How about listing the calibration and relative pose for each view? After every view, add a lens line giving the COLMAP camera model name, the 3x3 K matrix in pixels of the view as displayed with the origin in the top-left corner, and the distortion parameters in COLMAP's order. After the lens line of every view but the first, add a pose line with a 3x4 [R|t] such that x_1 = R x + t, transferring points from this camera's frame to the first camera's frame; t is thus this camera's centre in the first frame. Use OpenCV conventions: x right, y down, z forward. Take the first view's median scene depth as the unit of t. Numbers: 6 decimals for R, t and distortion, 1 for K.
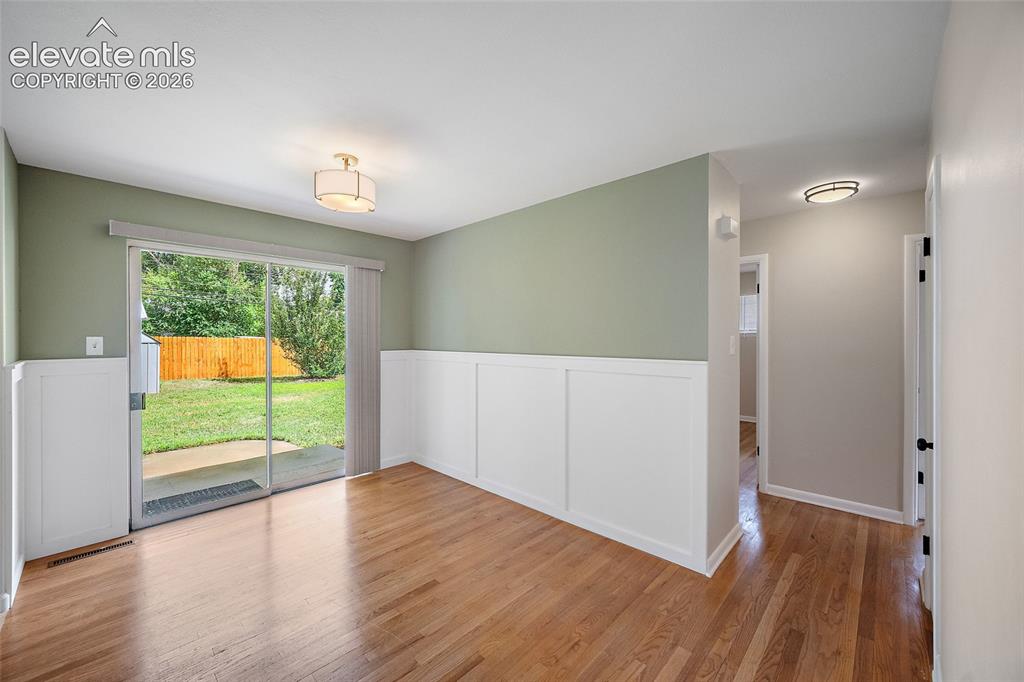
lens RADIAL K [[400.3, 0, 506.4], [0, 400.3, 340.9], [0, 0, 1]] dist [-0.000472, -0.000295]
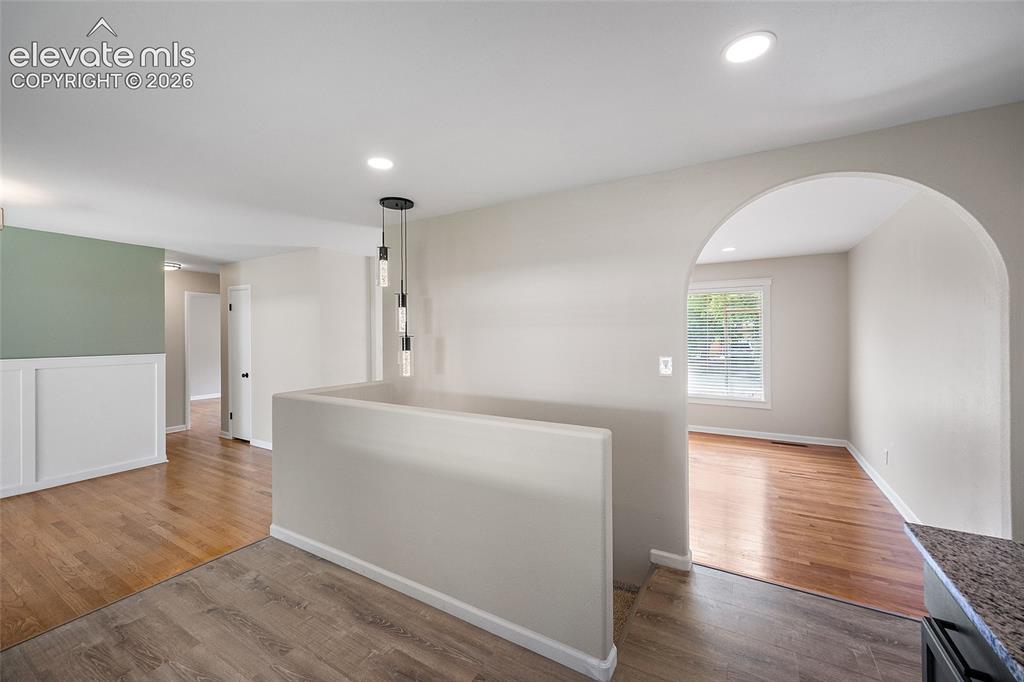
lens RADIAL K [[407.2, 0, 509.6], [0, 407.2, 332.7], [0, 0, 1]] dist [-0.000653, -0.000215]
pose [[-0.227755, 0.004762, 0.973707, -1.645607], [0.013878, 0.999902, -0.001644, -0.024167], [-0.973620, 0.013139, -0.227799, -0.182701]]
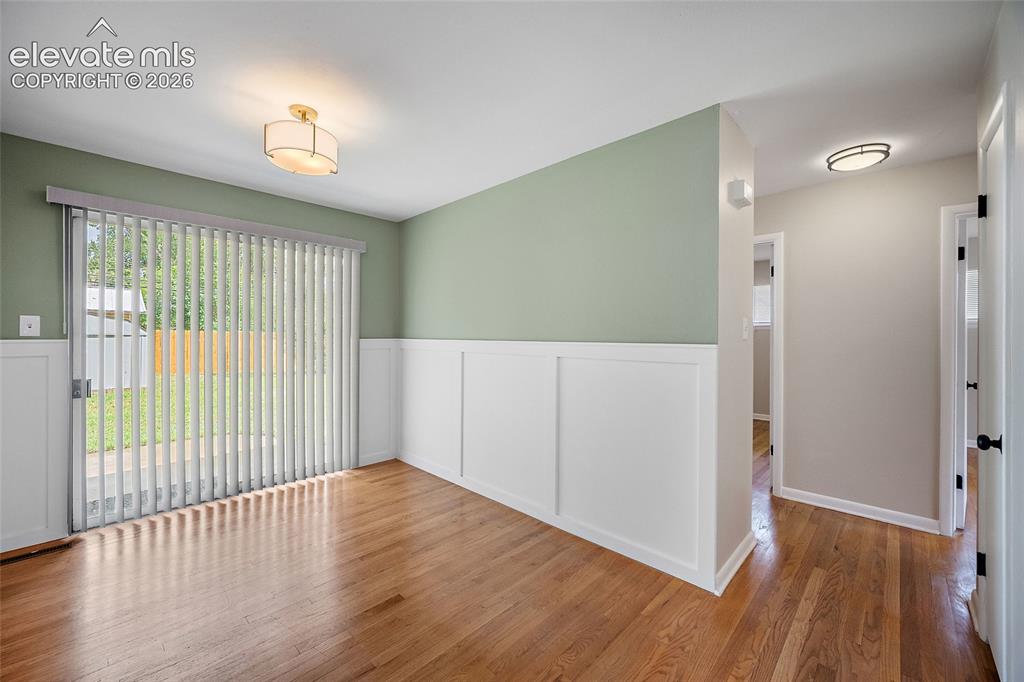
lens RADIAL K [[402.8, 0, 505.5], [0, 402.8, 336.8], [0, 0, 1]] dist [-0.000862, 0.000303]
pose [[0.999905, 0.005388, -0.012687, 0.050783], [-0.005434, 0.999979, -0.003575, 0.035178], [0.012668, 0.003643, 0.999913, 0.112489]]
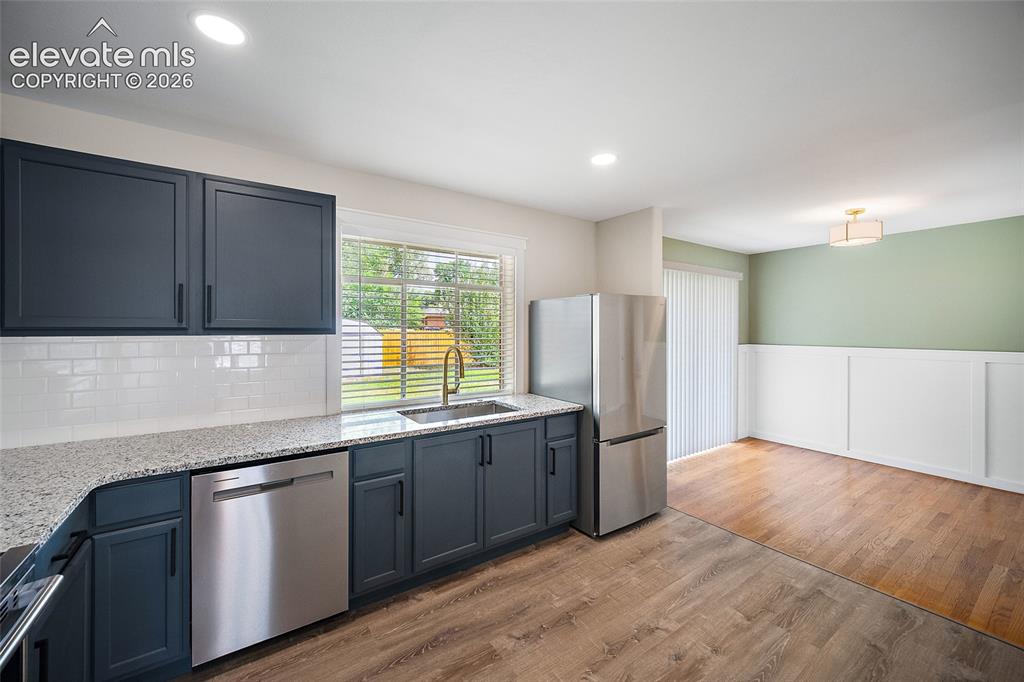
lens RADIAL K [[405.6, 0, 508.9], [0, 405.6, 328.1], [0, 0, 1]] dist [-0.001391, -0.000081]
pose [[0.978685, 0.001509, -0.205360, -1.188548], [-0.003583, 0.999946, -0.009726, -0.020316], [0.205334, 0.010254, 0.978638, -0.603333]]
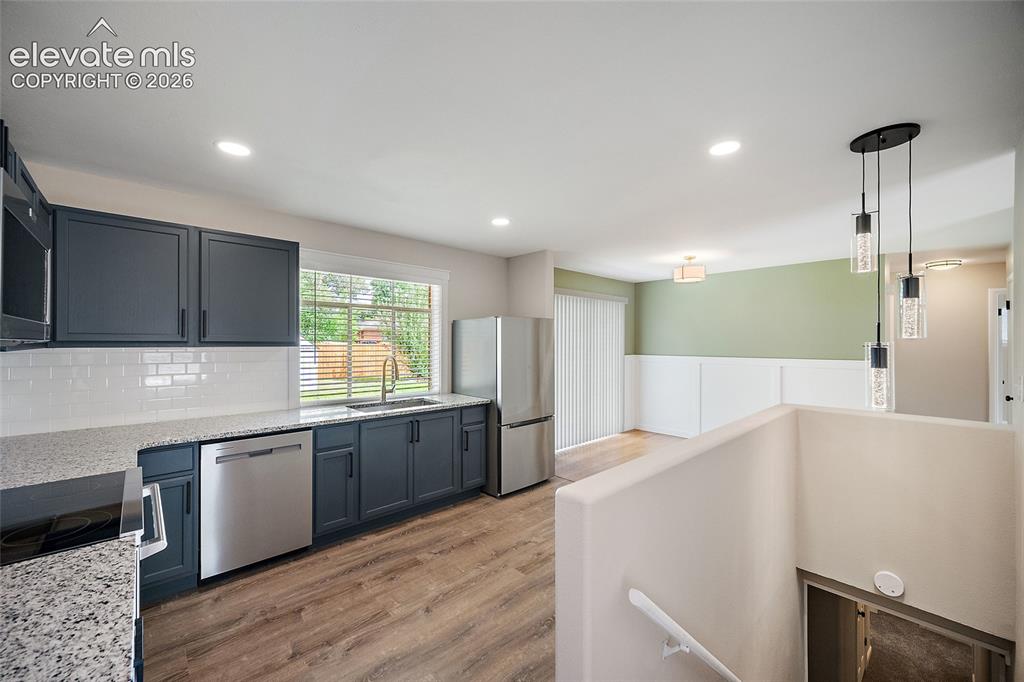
lens RADIAL K [[400.3, 0, 506.4], [0, 400.3, 340.9], [0, 0, 1]] dist [-0.000472, -0.000295]
pose [[0.998121, 0.002067, -0.061244, -1.071307], [-0.002811, 0.999923, -0.012070, -0.017823], [0.061215, 0.012220, 0.998050, -0.927764]]
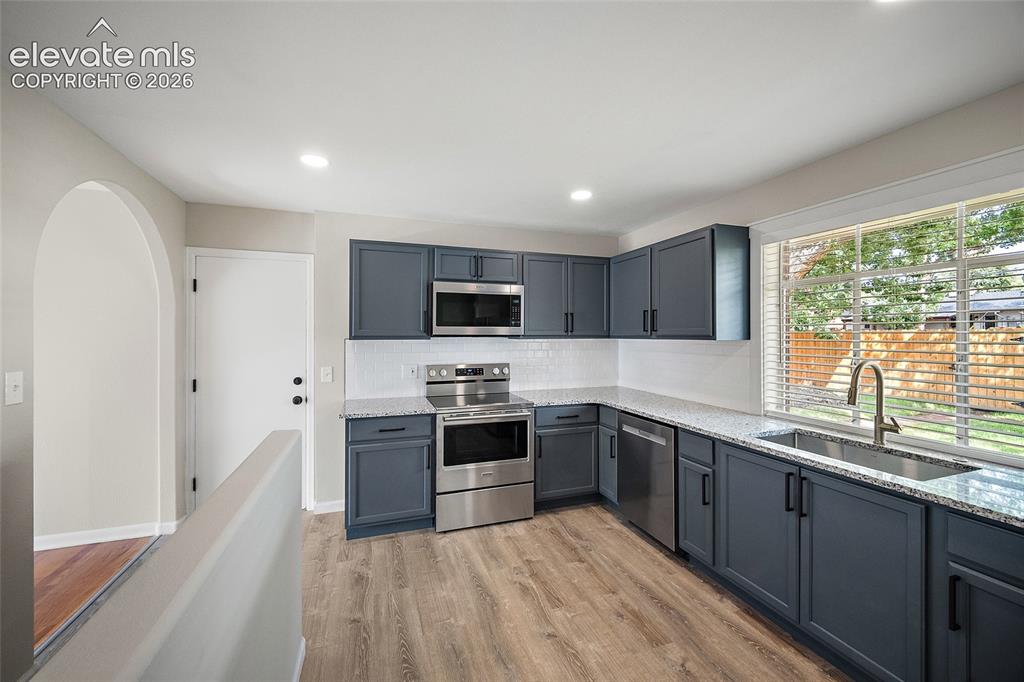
lens RADIAL K [[407.2, 0, 509.6], [0, 407.2, 332.7], [0, 0, 1]] dist [-0.000653, -0.000215]
pose [[-0.450552, -0.002053, -0.892748, -0.577803], [-0.005909, 0.999982, 0.000683, -0.030452], [0.892730, 0.005582, -0.450557, 0.159417]]
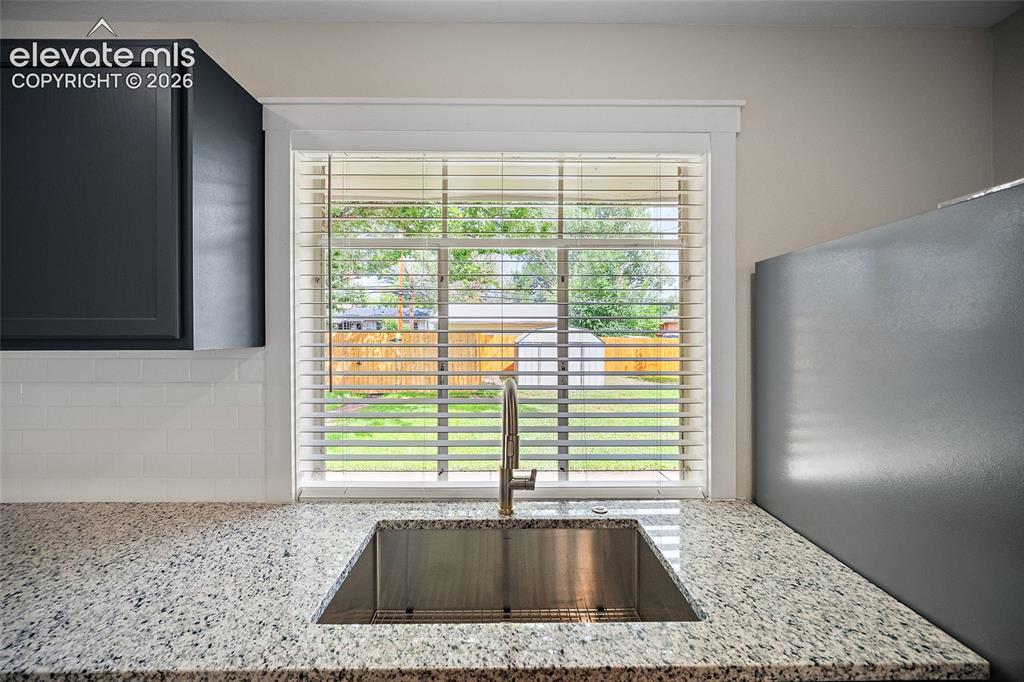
lens RADIAL K [[402.8, 0, 505.5], [0, 402.8, 336.8], [0, 0, 1]] dist [-0.000862, 0.000303]
pose [[0.695158, 0.000994, -0.718857, -1.245904], [-0.004474, 0.999986, -0.002945, -0.026649], [0.718843, 0.005263, 0.695152, 0.110455]]
